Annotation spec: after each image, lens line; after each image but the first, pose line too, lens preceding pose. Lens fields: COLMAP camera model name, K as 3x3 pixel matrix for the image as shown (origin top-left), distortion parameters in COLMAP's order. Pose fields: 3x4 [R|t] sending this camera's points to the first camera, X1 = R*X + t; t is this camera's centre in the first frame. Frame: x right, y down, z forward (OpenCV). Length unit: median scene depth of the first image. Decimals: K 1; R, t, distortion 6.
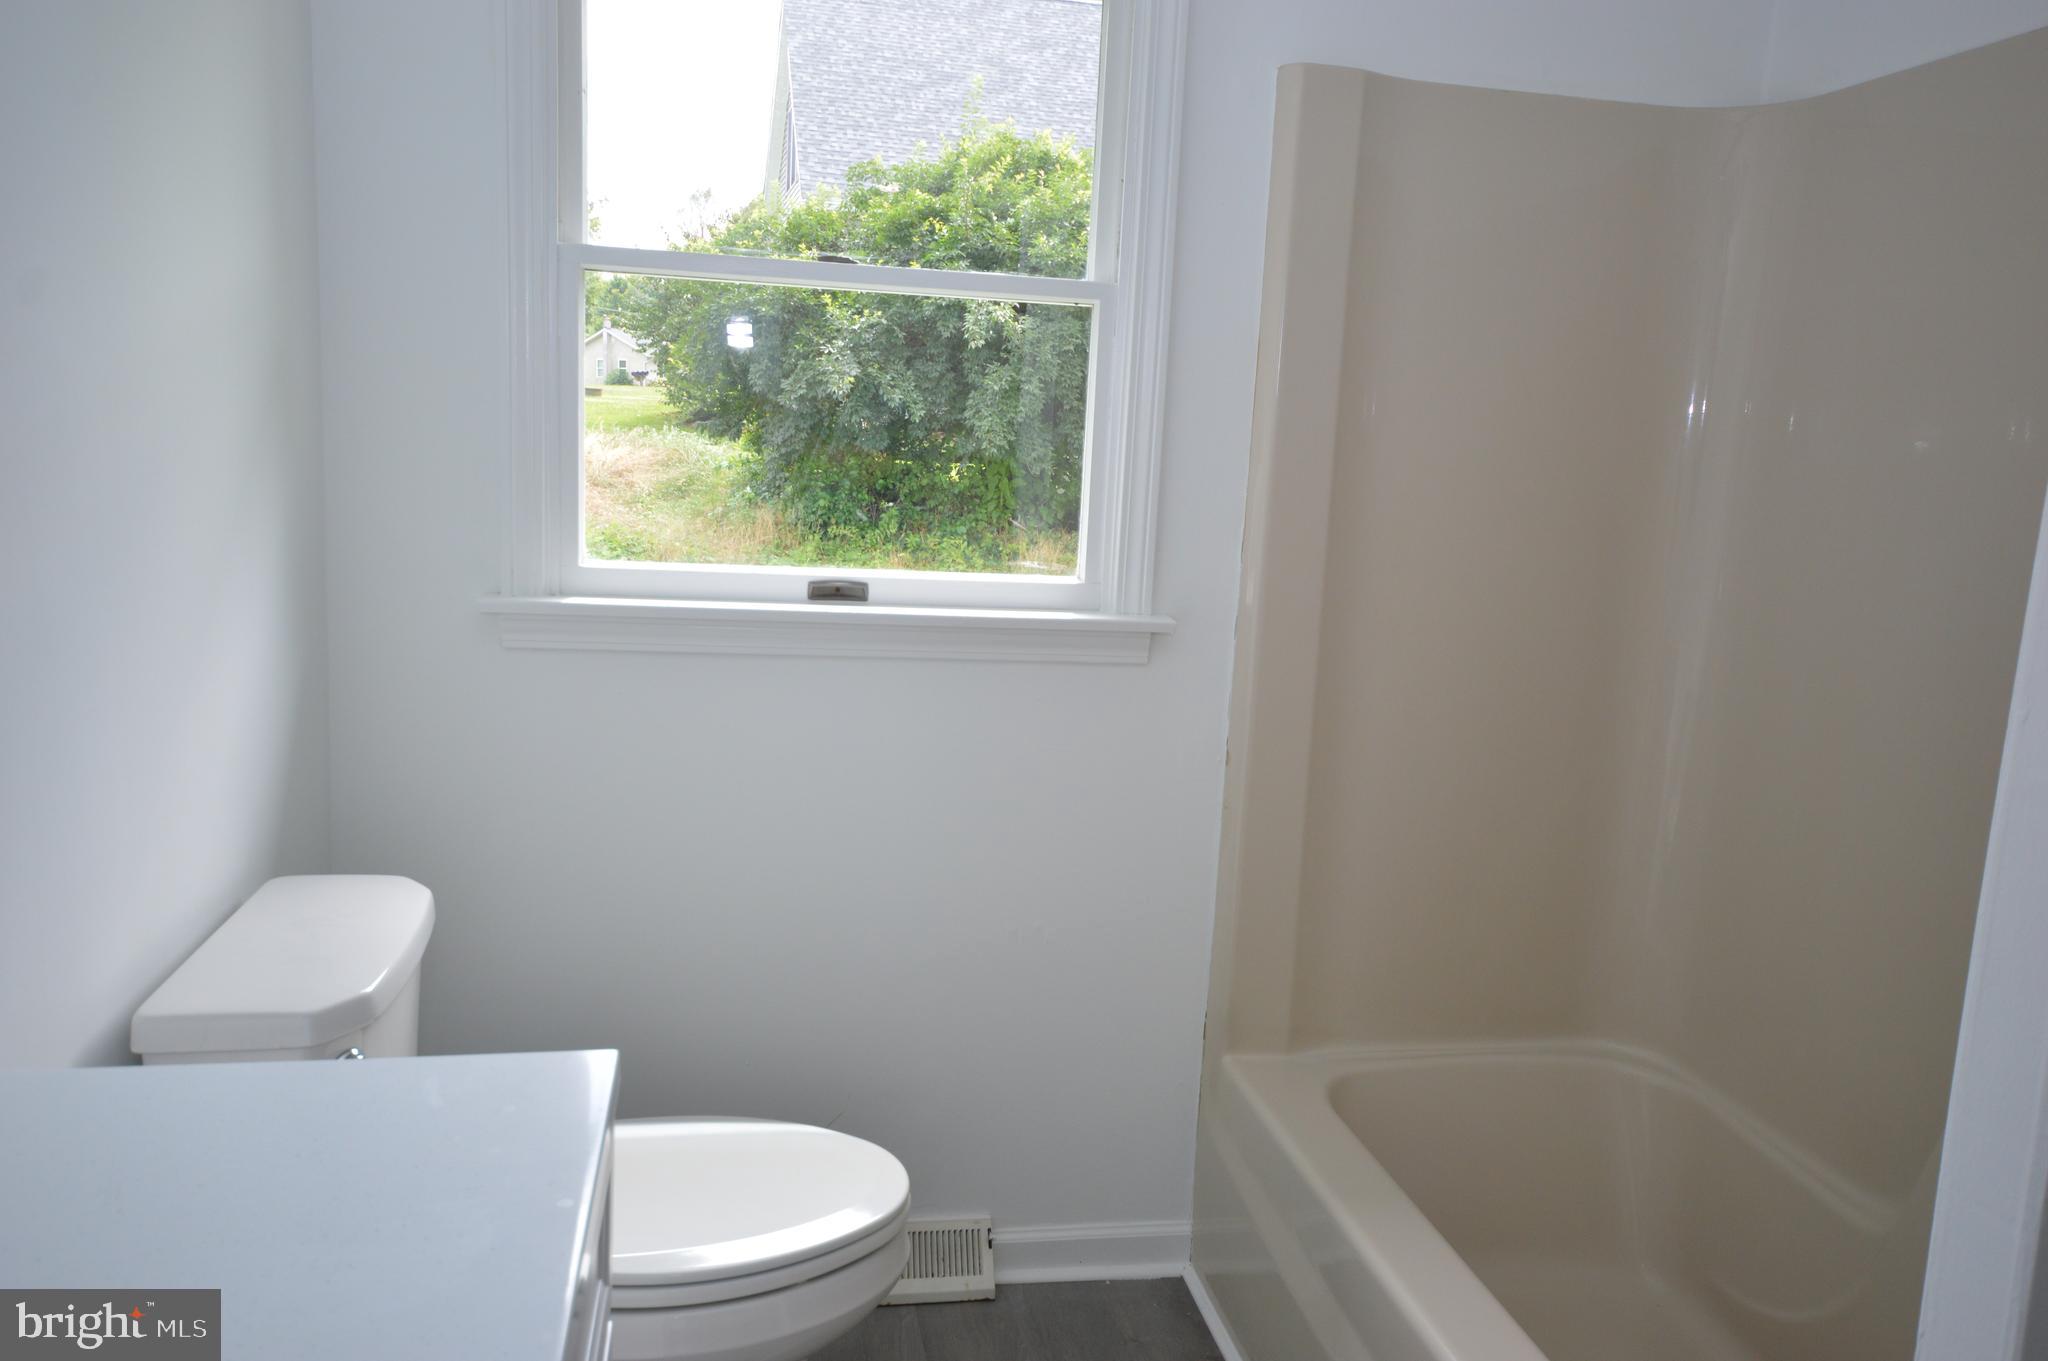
lens RADIAL K [[1482.2, 0, 1025.6], [0, 1482.2, 675.0], [0, 0, 1]] dist [0.001029, 0.000400]
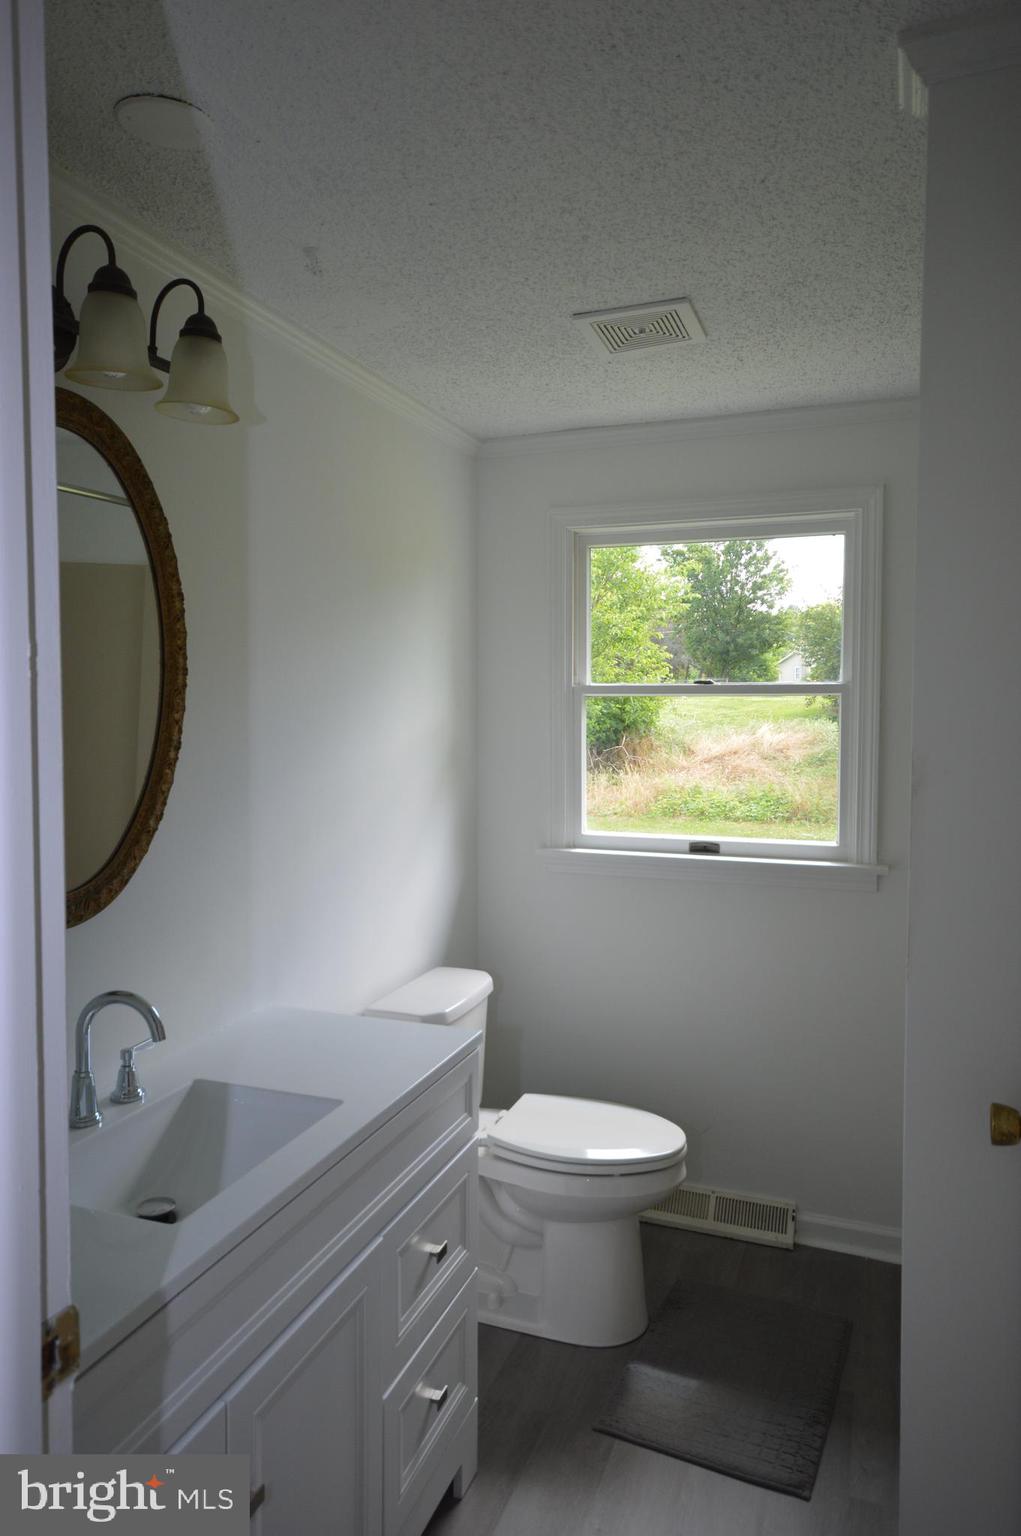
lens RADIAL K [[1033.1, 0, 510.5], [0, 1033.1, 768.0], [0, 0, 1]] dist [-0.006069, 0.037496]
pose [[0.853156, -0.019643, -0.521285, 0.346310], [-0.038733, 0.994147, -0.100854, -0.013048], [0.520215, 0.106236, 0.847402, -0.281267]]
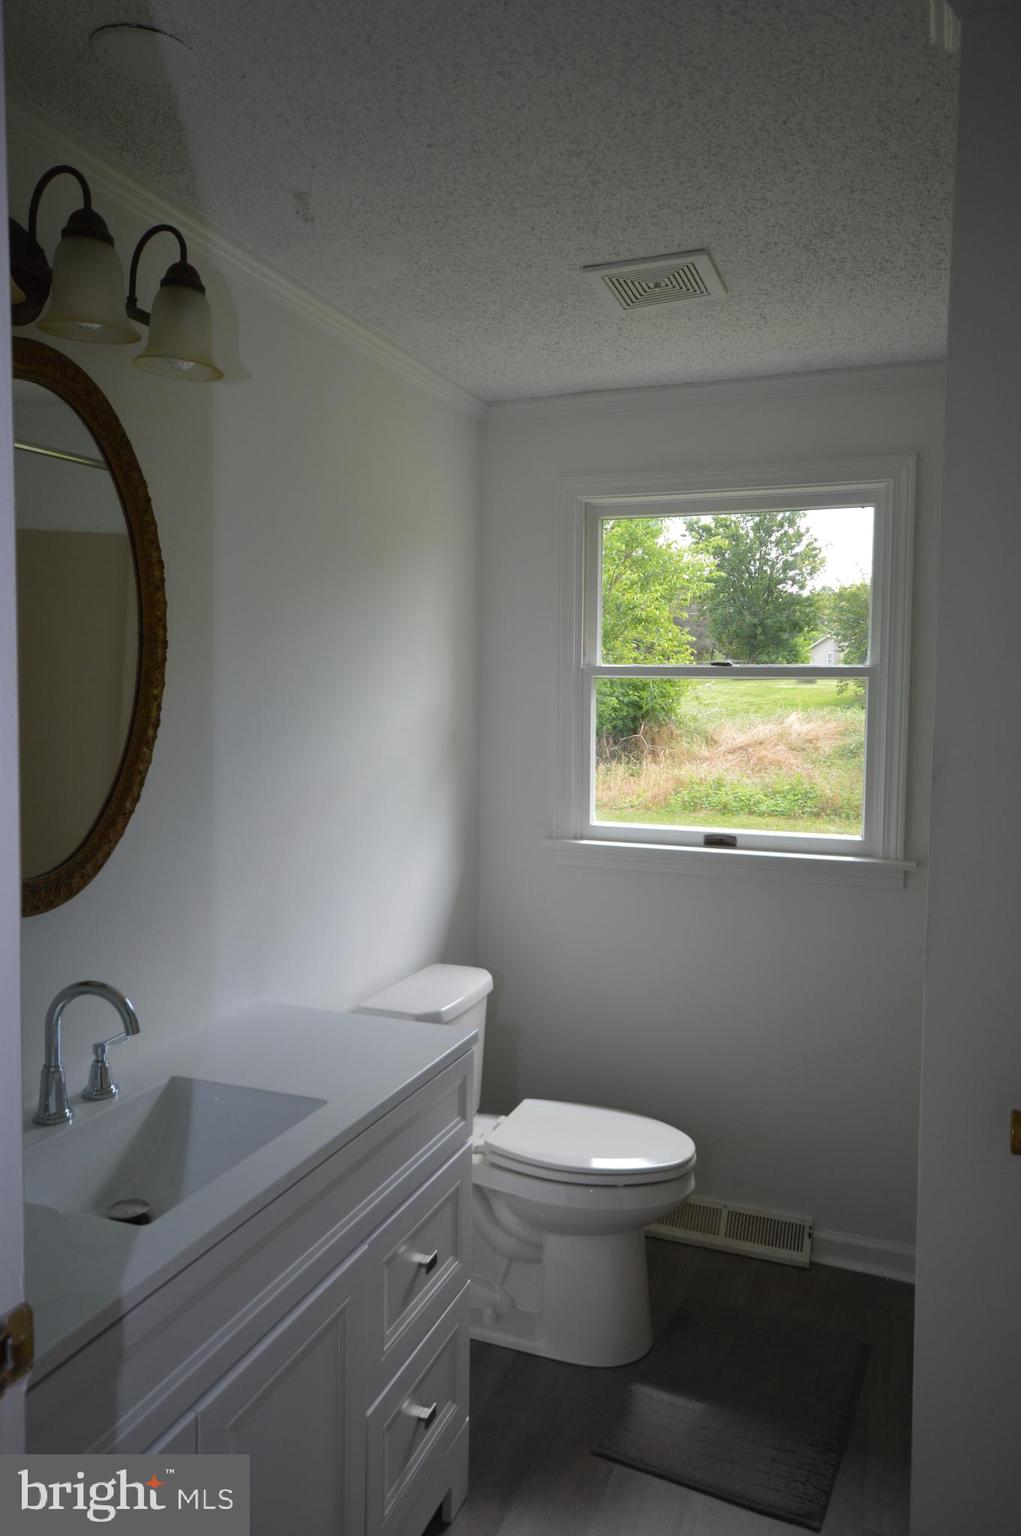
lens RADIAL K [[1100.5, 0, 510.2], [0, 1100.5, 768.0], [0, 0, 1]] dist [-0.003843, 0.036863]
pose [[0.847661, -0.005341, -0.530512, 0.354400], [-0.050470, 0.994603, -0.090656, -0.008860], [0.528133, 0.103620, 0.842816, -0.276815]]
